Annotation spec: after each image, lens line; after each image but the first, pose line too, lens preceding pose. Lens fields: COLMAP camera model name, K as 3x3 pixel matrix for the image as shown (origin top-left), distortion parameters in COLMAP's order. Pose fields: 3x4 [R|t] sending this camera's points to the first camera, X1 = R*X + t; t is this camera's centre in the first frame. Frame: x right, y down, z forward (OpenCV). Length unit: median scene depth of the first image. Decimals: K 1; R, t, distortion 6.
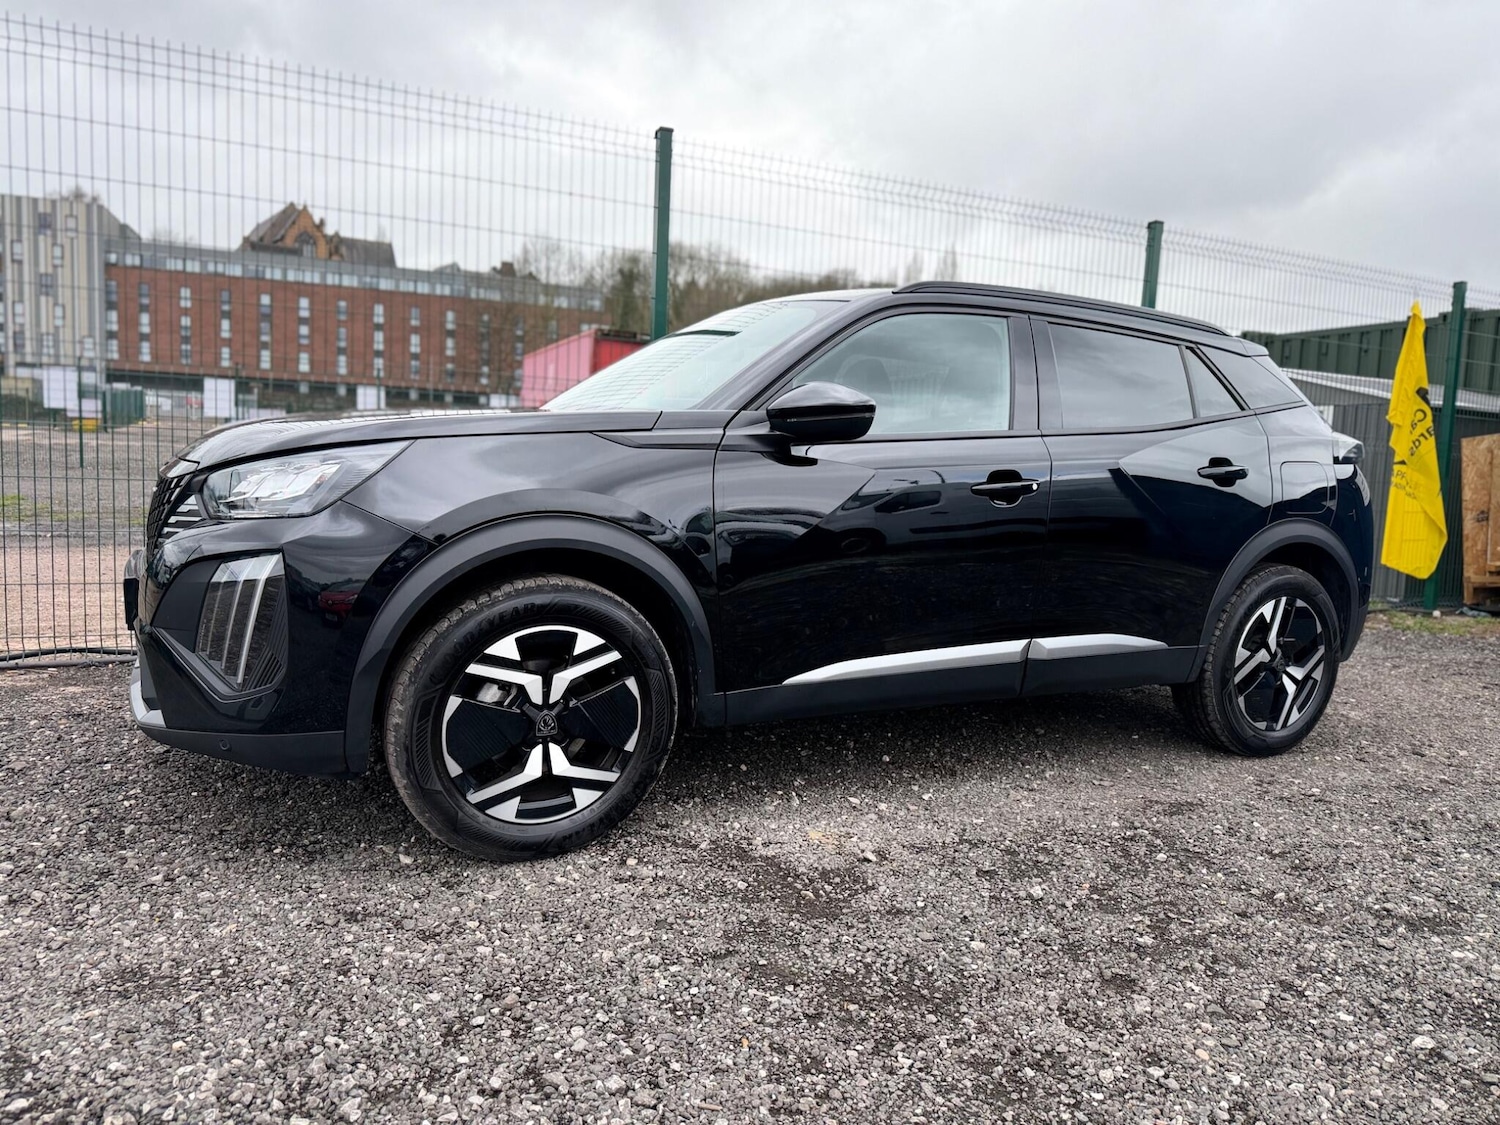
lens RADIAL K [[1061.3, 0, 753.8], [0, 1061.3, 562.5], [0, 0, 1]] dist [0.029851, -0.036488]
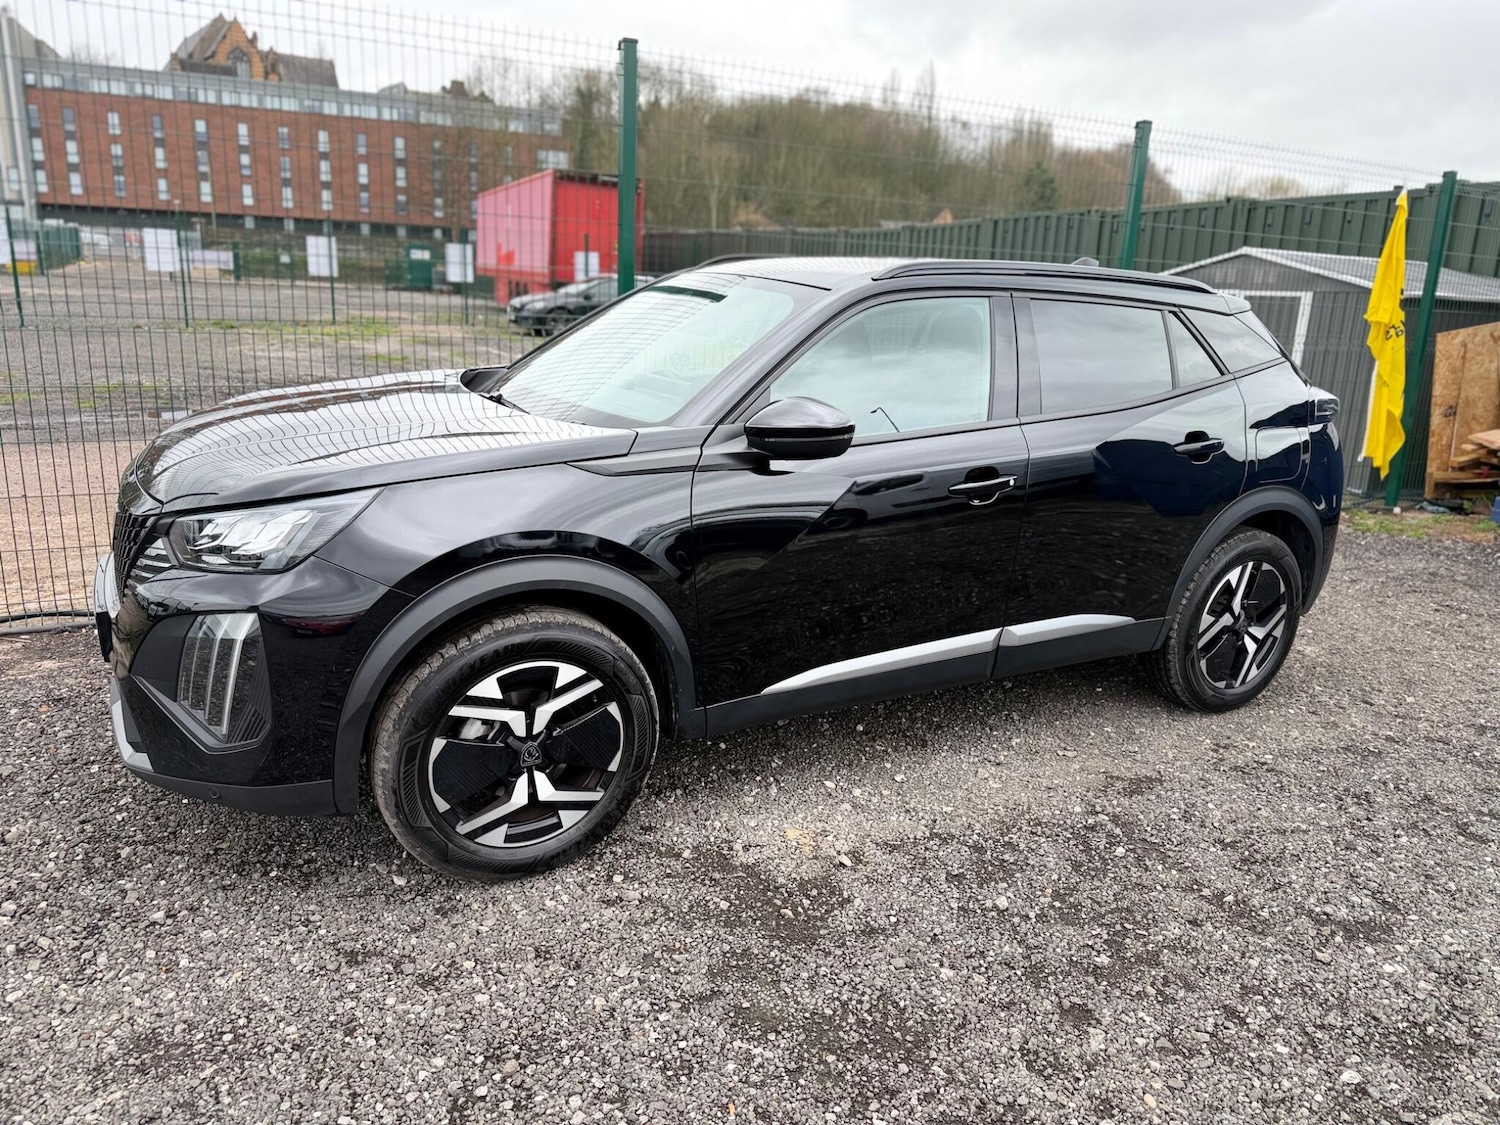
lens RADIAL K [[1061.3, 0, 755.7], [0, 1061.3, 563.3], [0, 0, 1]] dist [0.029851, -0.036488]
pose [[0.999546, -0.009478, 0.028599, -0.005972], [0.005064, 0.988579, 0.150619, -0.161898], [-0.029700, -0.150406, 0.988178, 0.009982]]
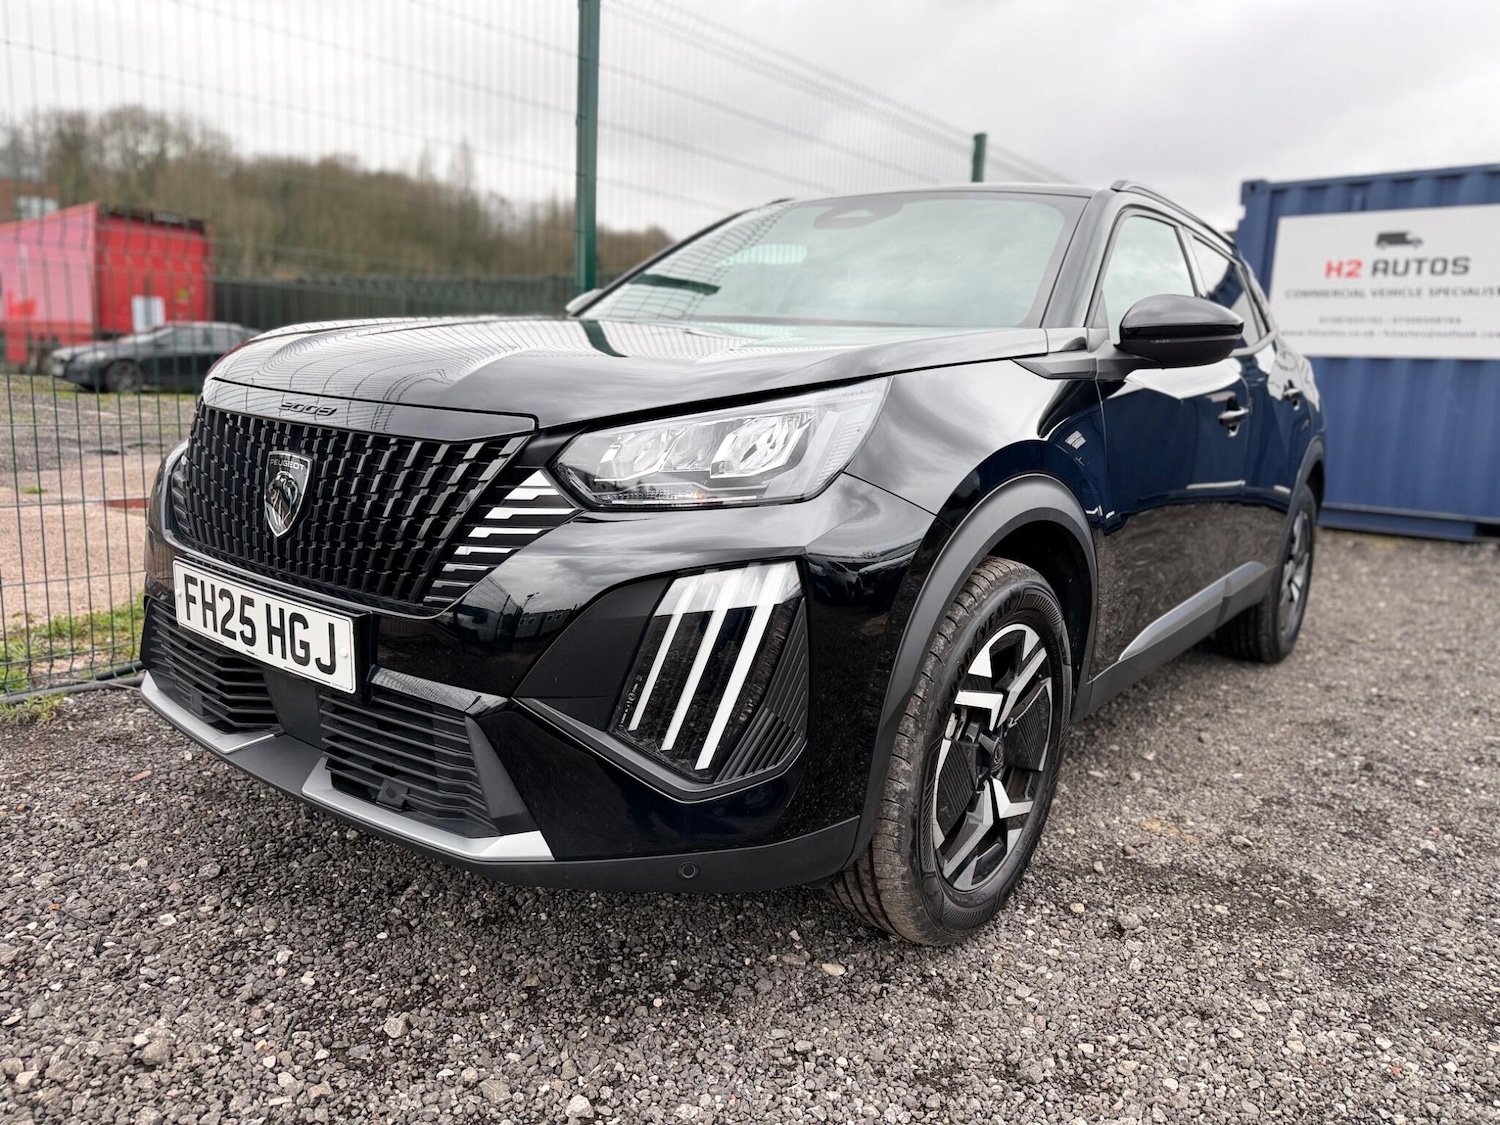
lens RADIAL K [[1061.3, 0, 754.6], [0, 1061.3, 556.6], [0, 0, 1]] dist [0.029851, -0.036488]
pose [[0.904897, -0.077505, 0.418514, -0.582101], [0.043325, 0.994946, 0.090580, -0.055929], [-0.423419, -0.063834, 0.903682, 0.354977]]
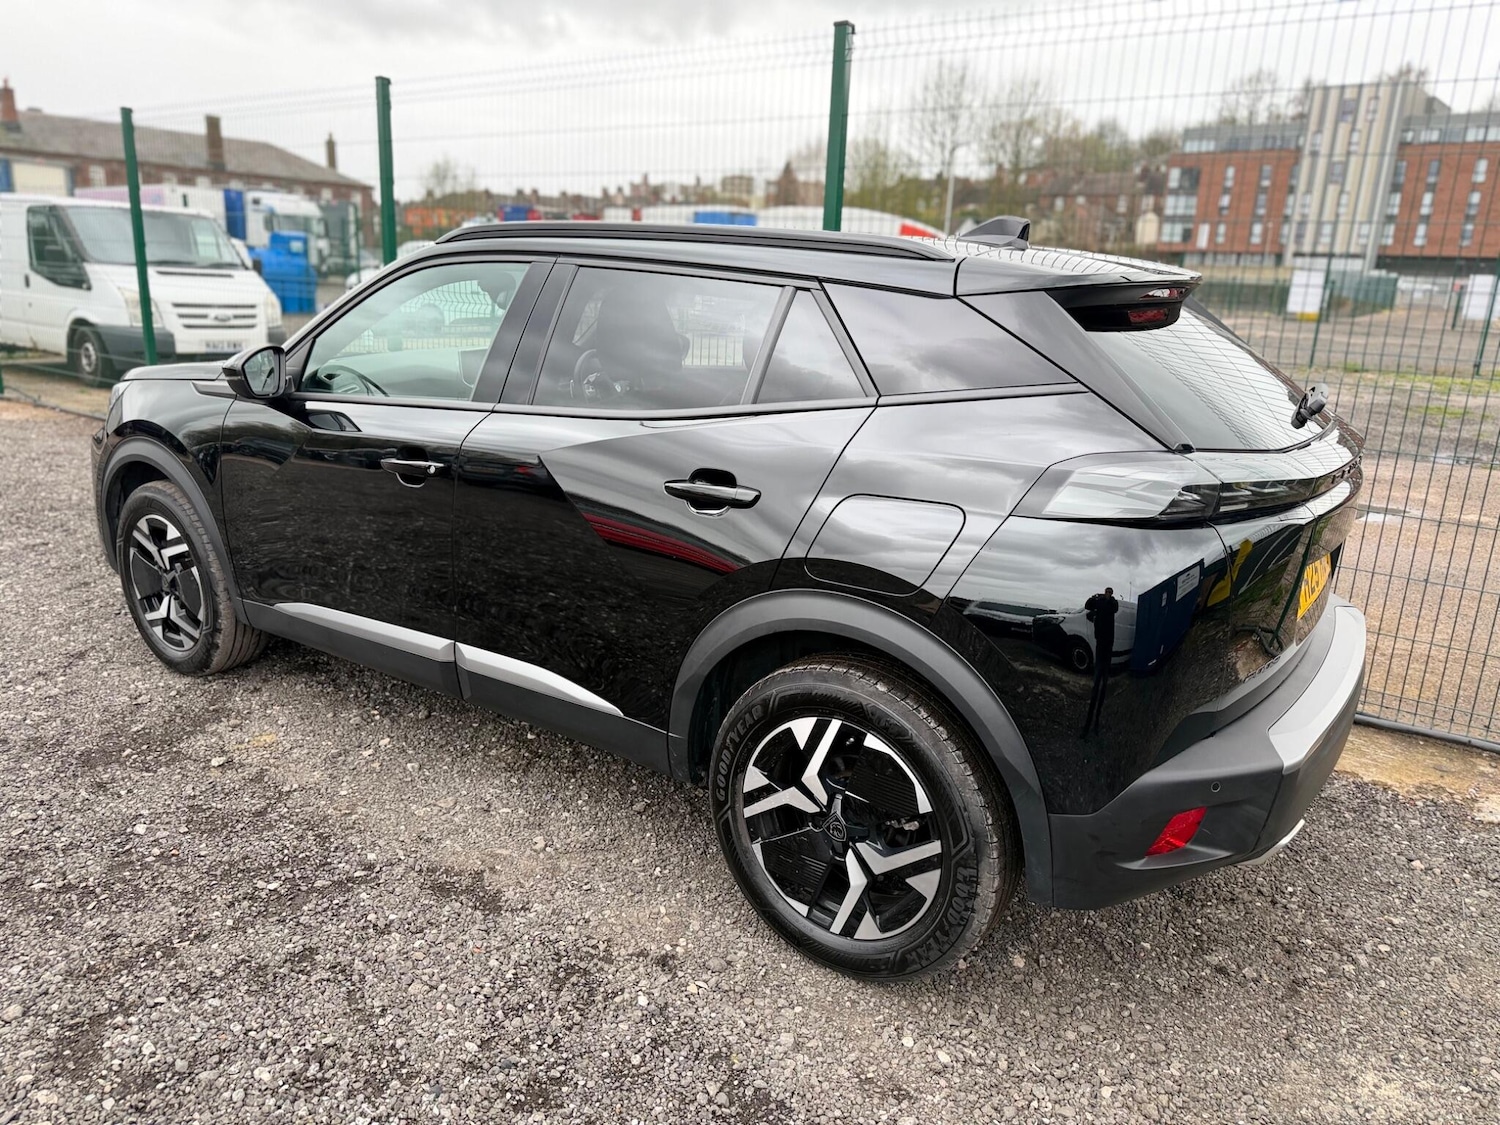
lens RADIAL K [[1061.3, 0, 746.5], [0, 1061.3, 561.7], [0, 0, 1]] dist [0.029851, -0.036488]
pose [[0.456870, 0.205613, -0.865444, 1.266951], [-0.115528, 0.978394, 0.171461, -0.194065], [0.881999, 0.021647, 0.470753, 0.897483]]
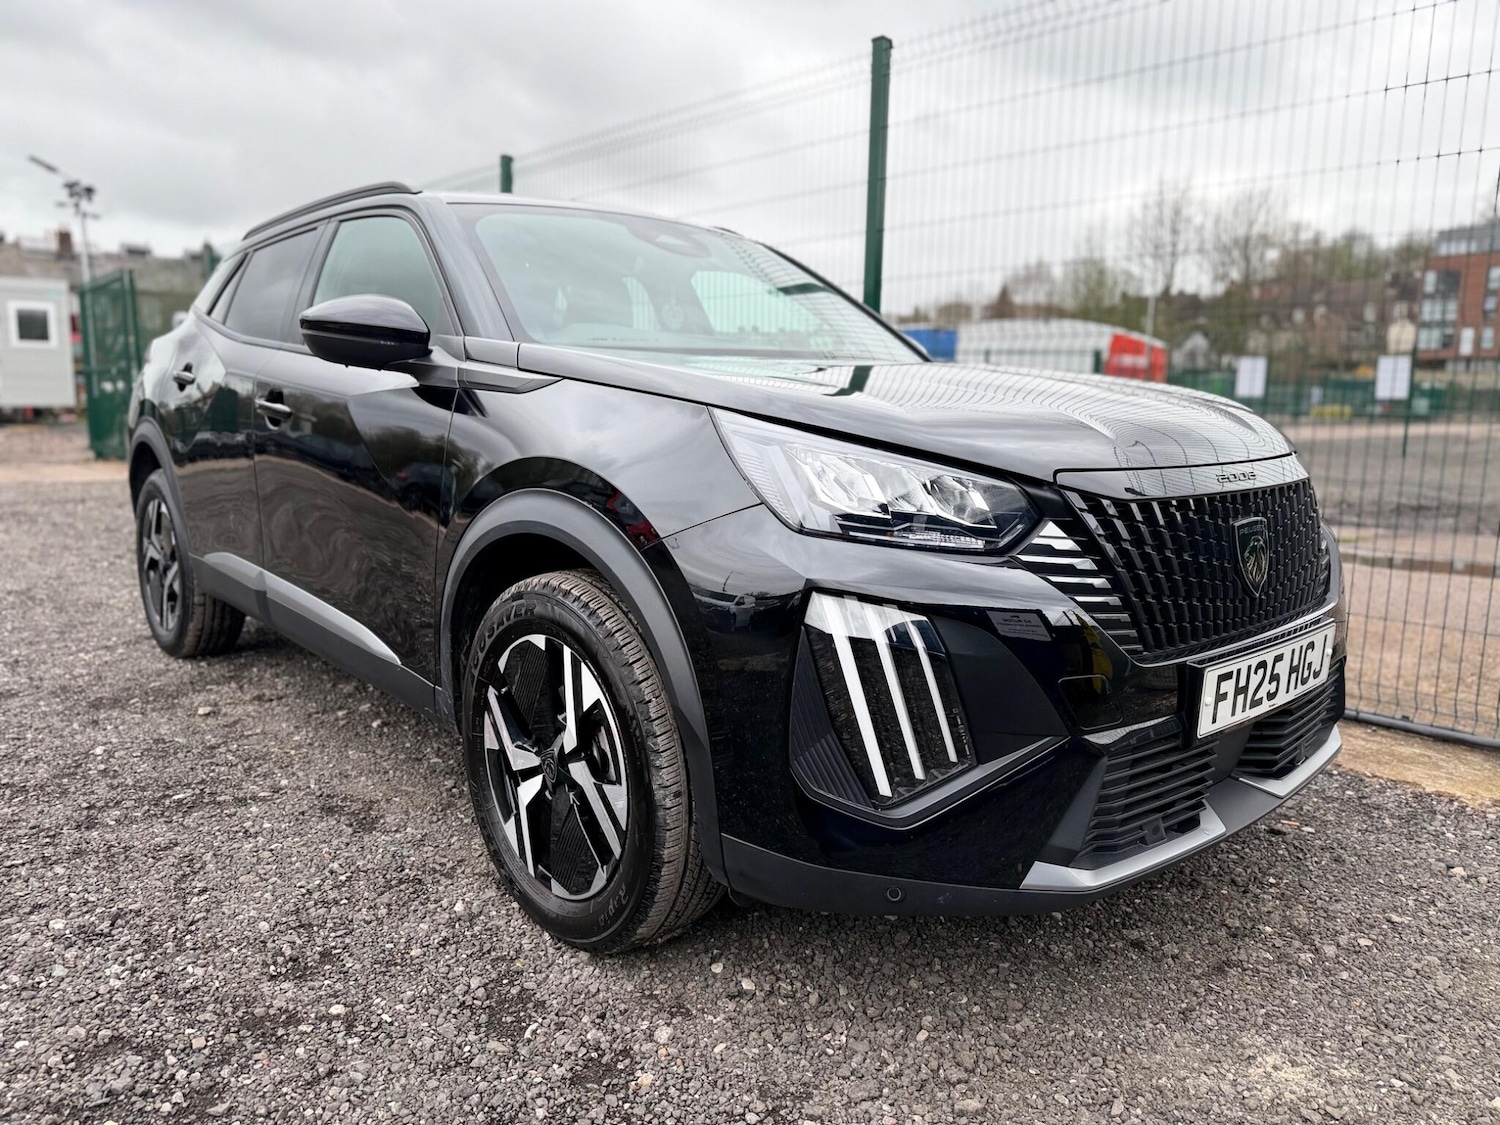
lens RADIAL K [[1061.3, 0, 744.4], [0, 1061.3, 561.4], [0, 0, 1]] dist [0.029851, -0.036488]
pose [[0.266456, 0.106643, -0.957929, 1.355342], [-0.107368, 0.990959, 0.080454, -0.056936], [0.957848, 0.081414, 0.275497, 1.168491]]
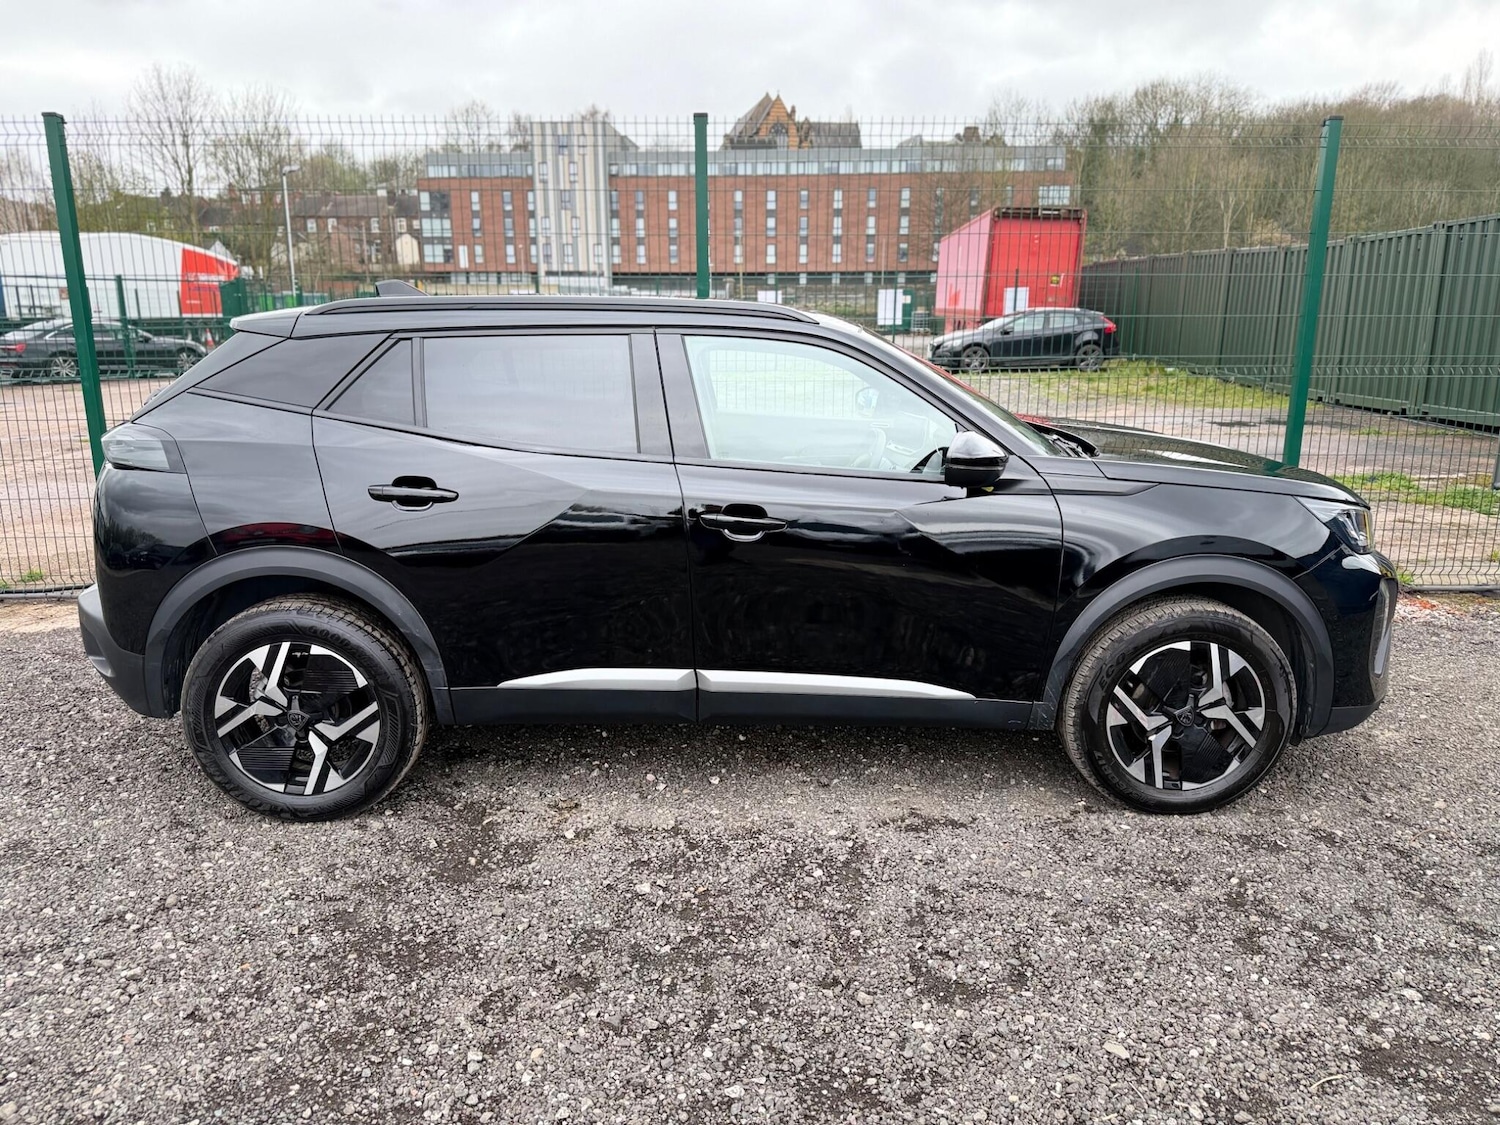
lens RADIAL K [[1061.3, 0, 750.5], [0, 1061.3, 570.7], [0, 0, 1]] dist [0.029851, -0.036488]
pose [[0.906673, 0.053203, -0.418465, 0.730465], [-0.001215, 0.992340, 0.123531, -0.153999], [0.421831, -0.111494, 0.899793, 0.043748]]
